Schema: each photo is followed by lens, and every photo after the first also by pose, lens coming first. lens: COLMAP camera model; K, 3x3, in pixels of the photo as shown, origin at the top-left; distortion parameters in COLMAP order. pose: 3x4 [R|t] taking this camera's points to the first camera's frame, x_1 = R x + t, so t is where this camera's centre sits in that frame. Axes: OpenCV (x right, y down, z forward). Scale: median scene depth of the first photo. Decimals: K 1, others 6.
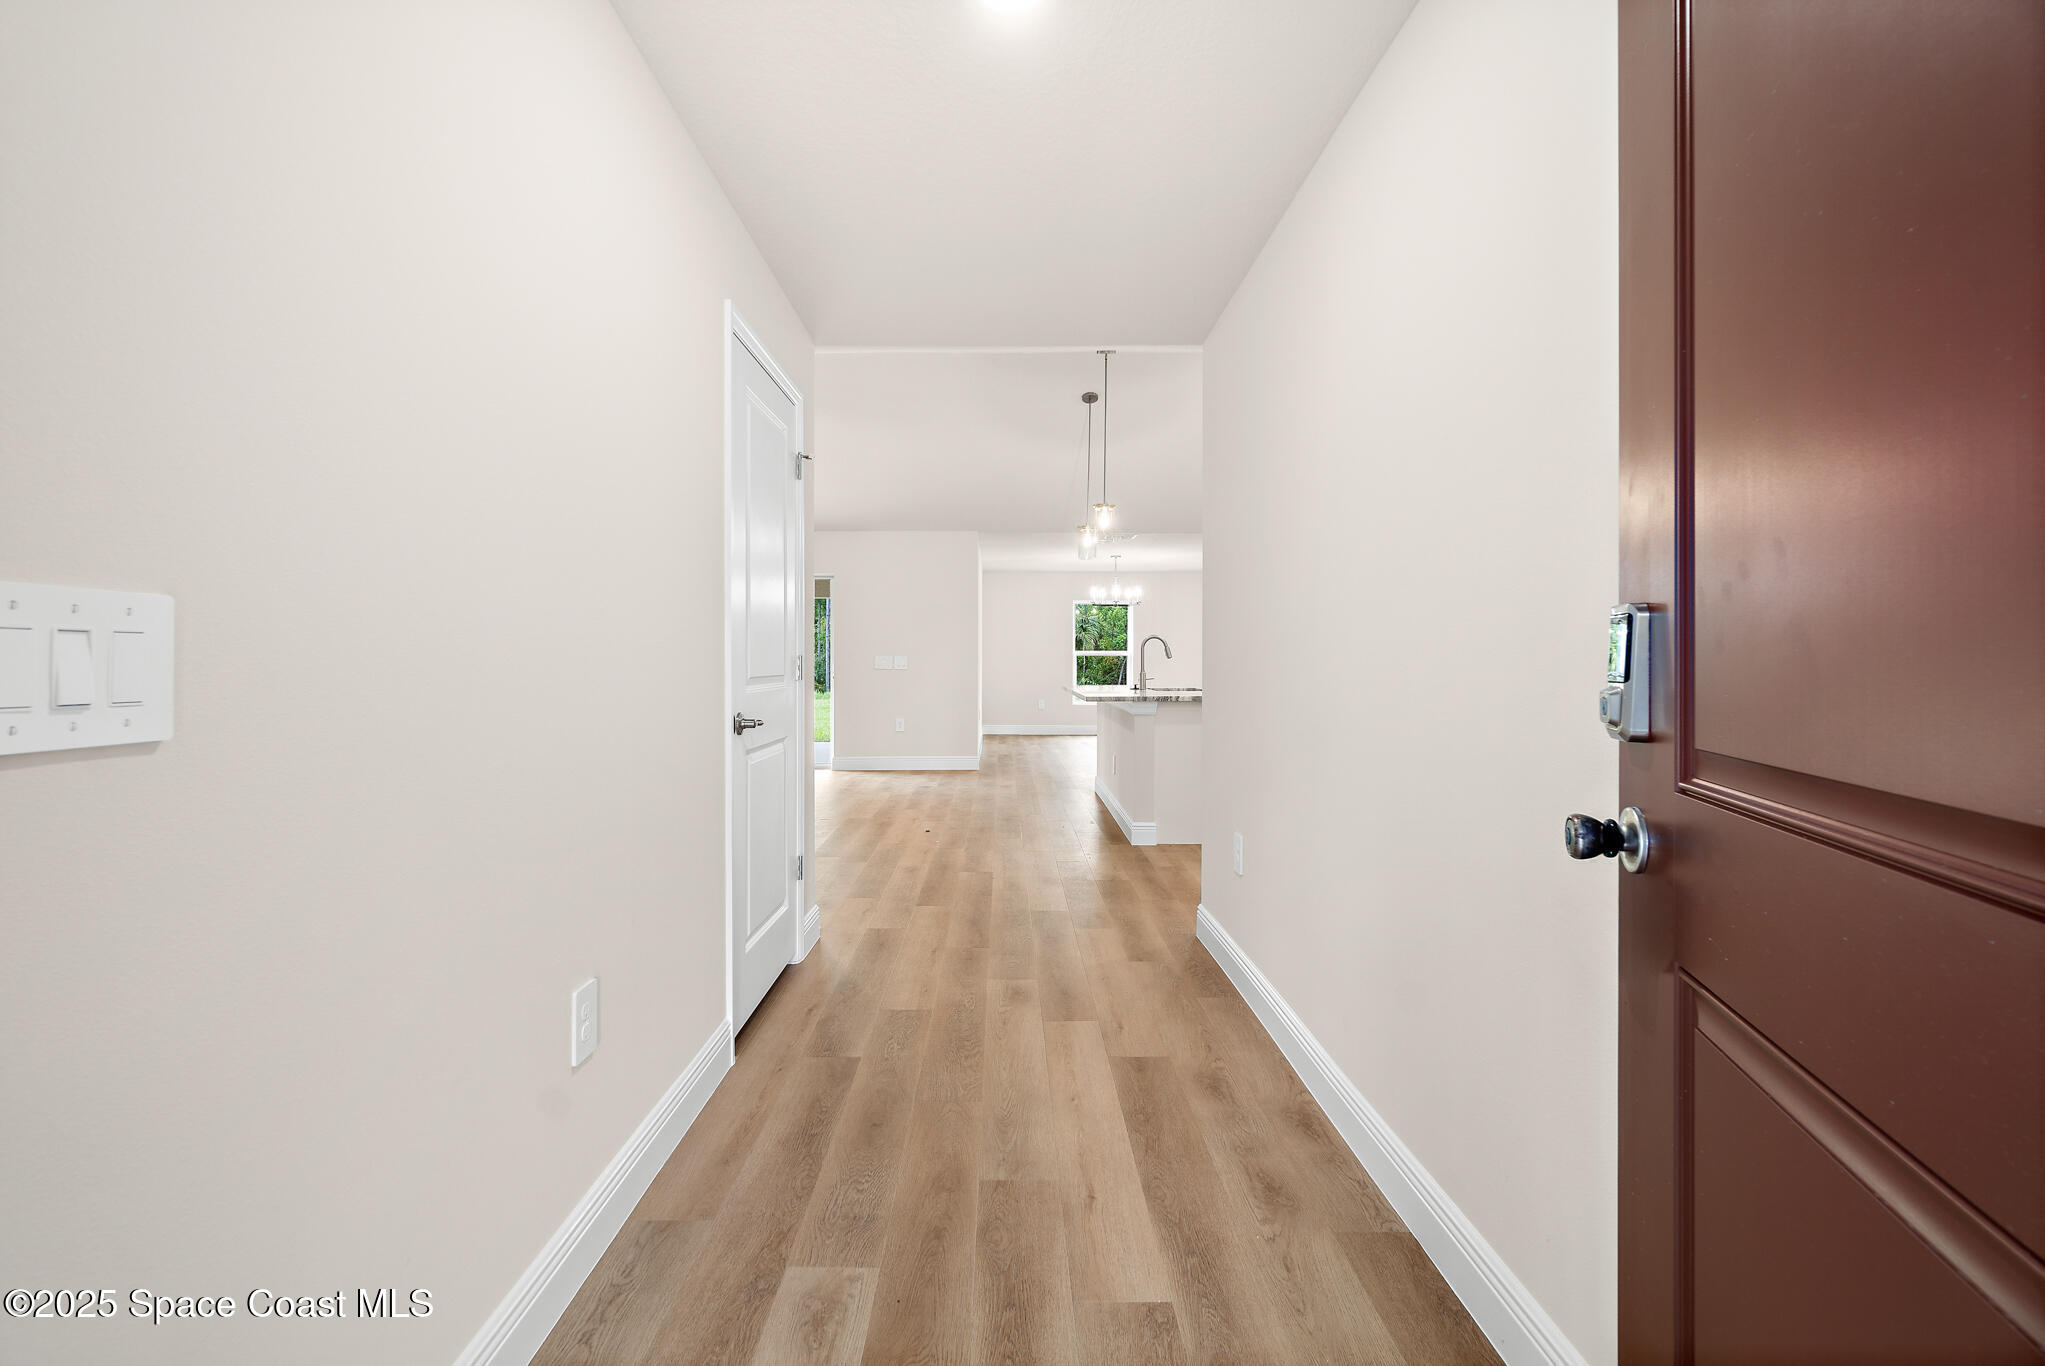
lens RADIAL K [[900.8, 0, 1012.1], [0, 900.8, 653.5], [0, 0, 1]] dist [0.000354, 0.000332]
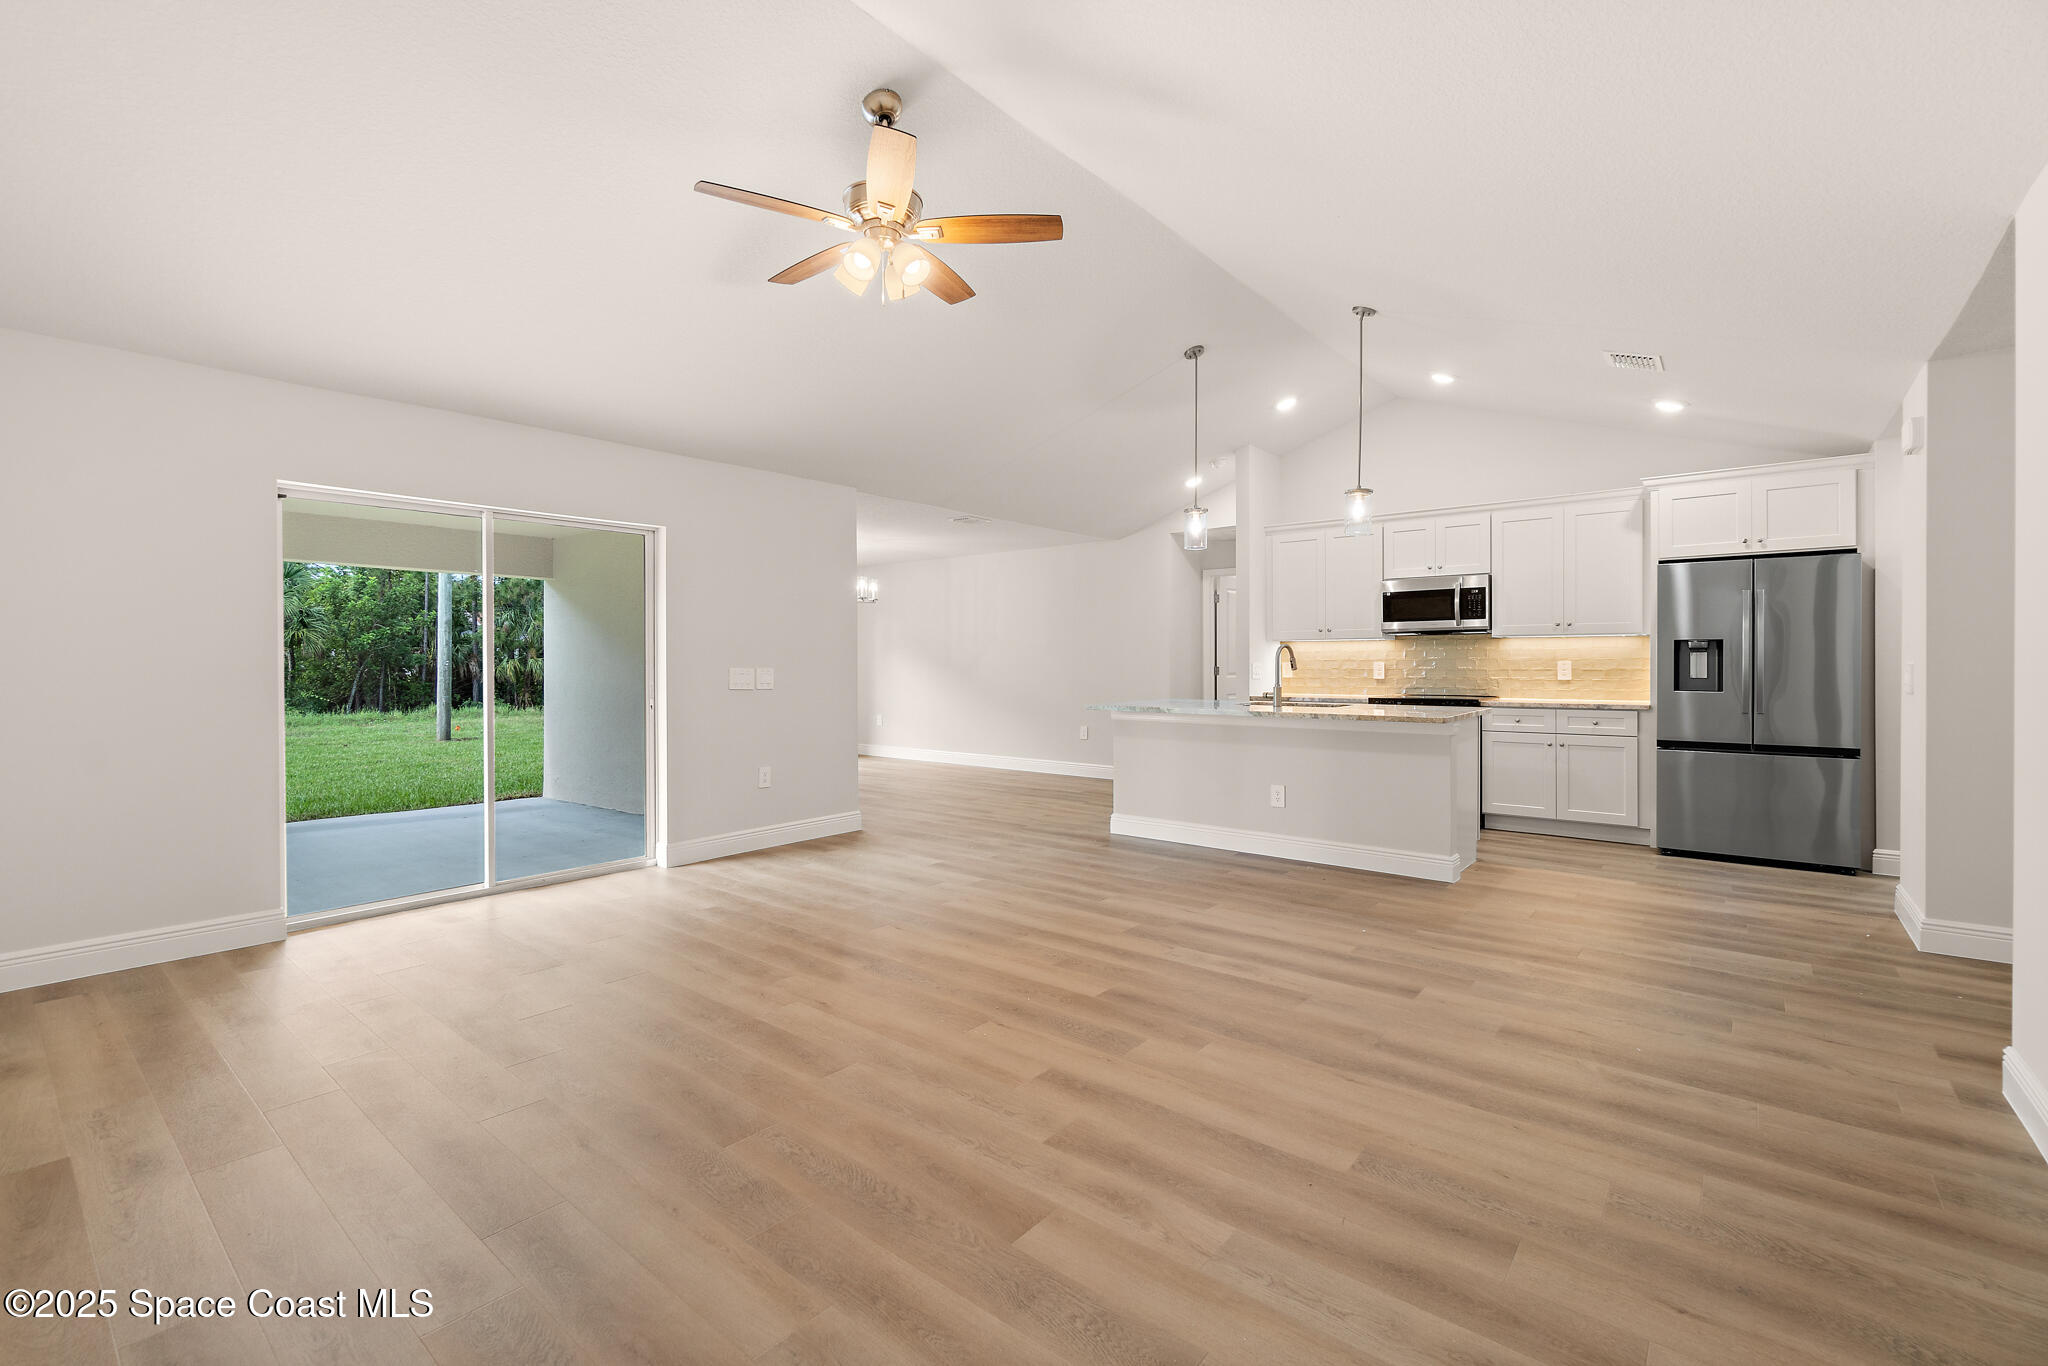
lens RADIAL K [[890.2, 0, 1001.5], [0, 890.2, 668.5], [0, 0, 1]] dist [-0.007729, 0.003046]
pose [[0.655593, -0.007805, 0.755074, -0.460405], [-0.001563, 0.999930, 0.011692, -0.004373], [-0.755113, -0.008845, 0.655535, 0.434292]]
